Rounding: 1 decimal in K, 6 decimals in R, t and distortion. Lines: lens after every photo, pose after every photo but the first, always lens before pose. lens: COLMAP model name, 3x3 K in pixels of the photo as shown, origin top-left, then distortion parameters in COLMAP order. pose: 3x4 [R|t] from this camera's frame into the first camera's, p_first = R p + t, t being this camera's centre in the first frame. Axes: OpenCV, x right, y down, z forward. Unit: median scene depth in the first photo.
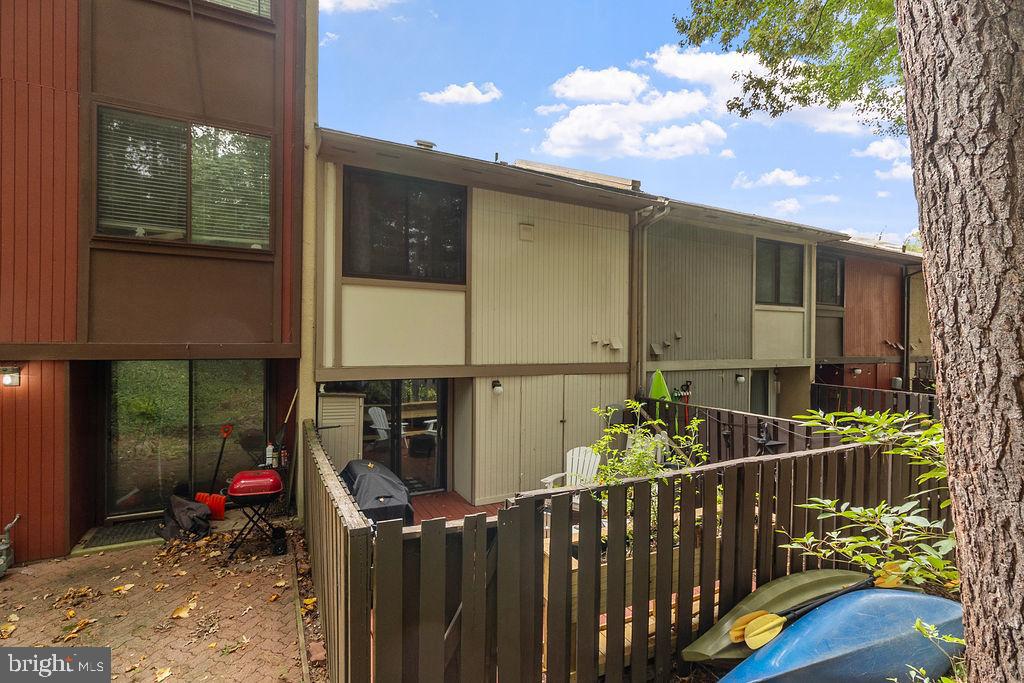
lens RADIAL K [[476.7, 0, 513.5], [0, 476.7, 339.2], [0, 0, 1]] dist [0.002331, -0.003622]
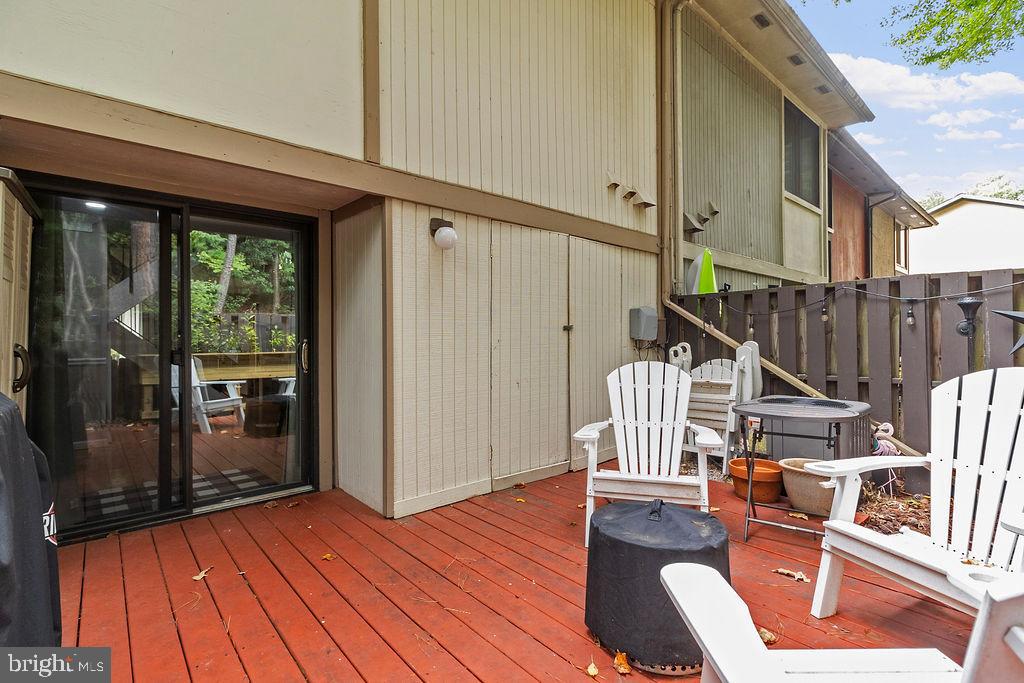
lens RADIAL K [[476.7, 0, 509.0], [0, 476.7, 335.3], [0, 0, 1]] dist [0.002331, -0.003622]
pose [[0.971934, -0.013485, 0.234867, -0.076436], [0.015802, 0.999843, -0.007989, 0.194110], [-0.234723, 0.011476, 0.971995, 0.568186]]
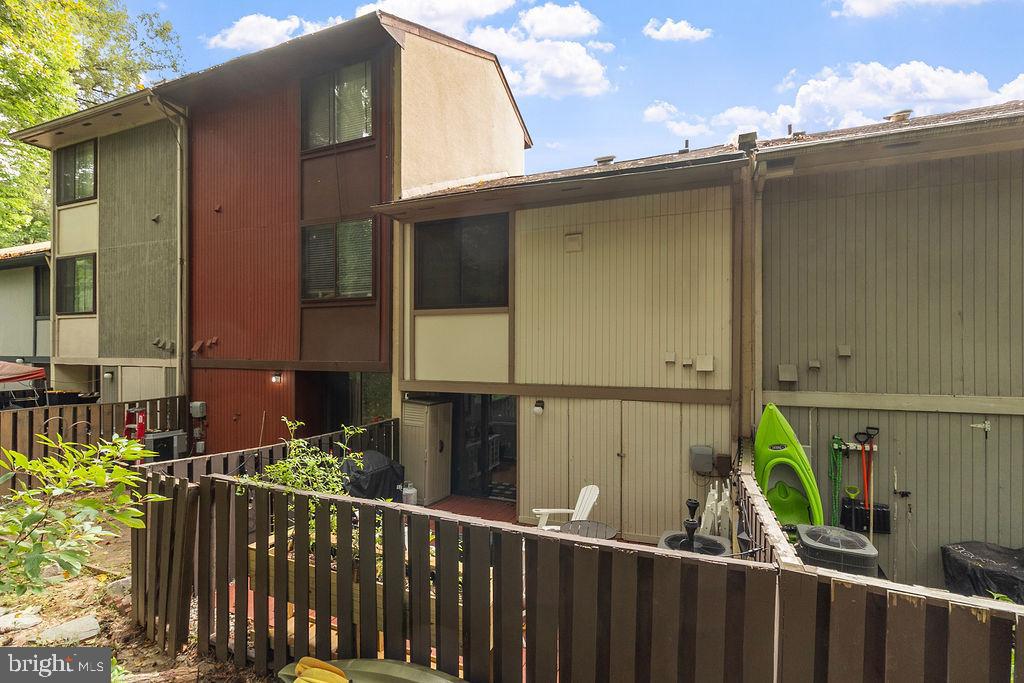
lens RADIAL K [[476.7, 0, 509.5], [0, 476.7, 351.8], [0, 0, 1]] dist [0.002331, -0.003622]
pose [[0.632946, -0.008541, -0.774149, 0.677796], [0.004011, 0.999962, -0.007753, -0.006631], [0.774185, 0.001802, 0.632956, 0.328406]]
